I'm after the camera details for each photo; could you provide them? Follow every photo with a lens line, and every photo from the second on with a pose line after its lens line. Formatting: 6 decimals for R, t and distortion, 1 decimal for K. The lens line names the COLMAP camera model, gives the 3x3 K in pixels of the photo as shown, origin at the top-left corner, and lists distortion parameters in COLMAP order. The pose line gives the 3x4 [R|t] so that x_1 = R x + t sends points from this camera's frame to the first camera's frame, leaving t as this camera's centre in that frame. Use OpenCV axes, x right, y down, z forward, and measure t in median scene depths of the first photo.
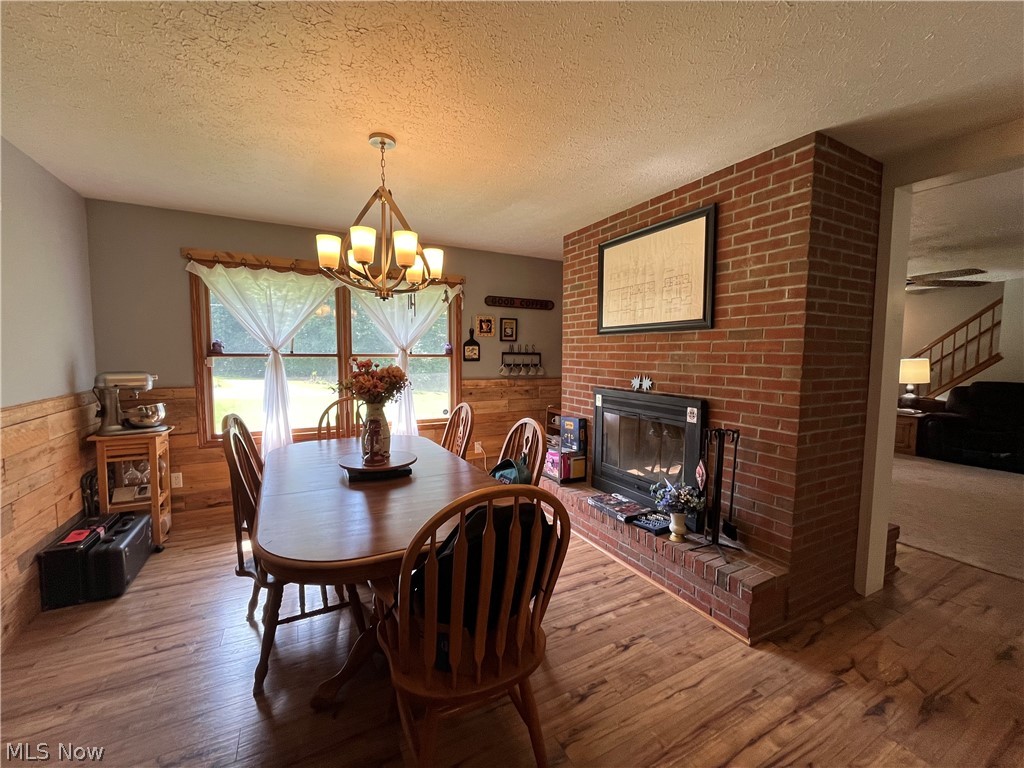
lens RADIAL K [[416.6, 0, 512.0], [0, 416.6, 384.0], [0, 0, 1]] dist [0.001042, -0.000018]
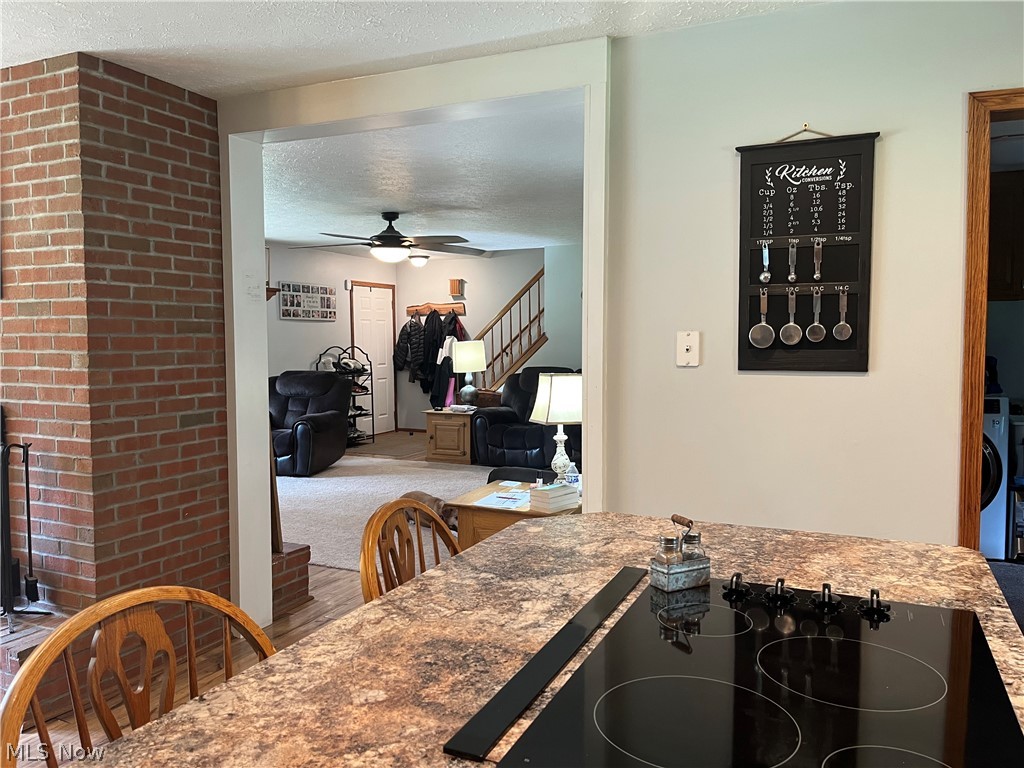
lens RADIAL K [[771.7, 0, 512.0], [0, 771.7, 384.0], [0, 0, 1]] dist [0.007418, -0.041887]
pose [[0.791107, -0.045217, 0.610005, 0.421512], [0.052505, 0.998603, 0.005929, 0.046468], [-0.609420, 0.027338, 0.792376, -0.557836]]
